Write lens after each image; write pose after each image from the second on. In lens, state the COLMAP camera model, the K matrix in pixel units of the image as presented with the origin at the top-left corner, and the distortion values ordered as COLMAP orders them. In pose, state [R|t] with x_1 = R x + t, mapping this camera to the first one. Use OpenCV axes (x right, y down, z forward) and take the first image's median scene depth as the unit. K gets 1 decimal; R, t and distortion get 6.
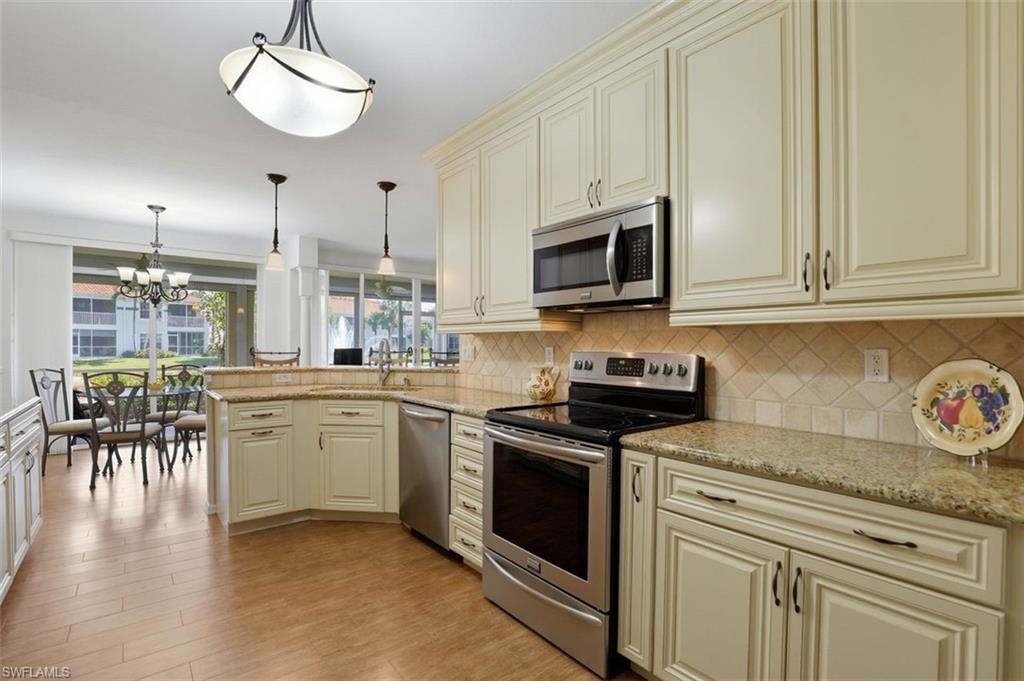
lens RADIAL K [[473.6, 0, 513.4], [0, 473.6, 346.0], [0, 0, 1]] dist [-0.023934, 0.001615]
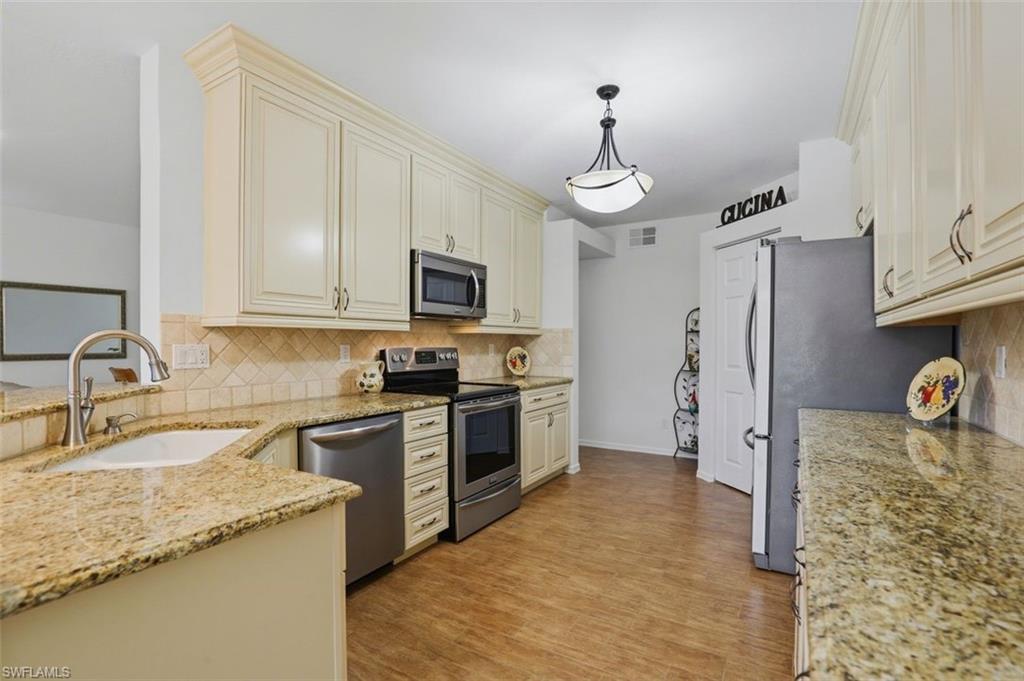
lens RADIAL K [[473.6, 0, 512.7], [0, 473.6, 343.3], [0, 0, 1]] dist [-0.023934, 0.001615]
pose [[-0.328701, -0.002581, 0.944430, -1.221359], [0.003991, 0.999984, 0.004122, -0.004888], [-0.944426, 0.005124, -0.328685, 1.198075]]
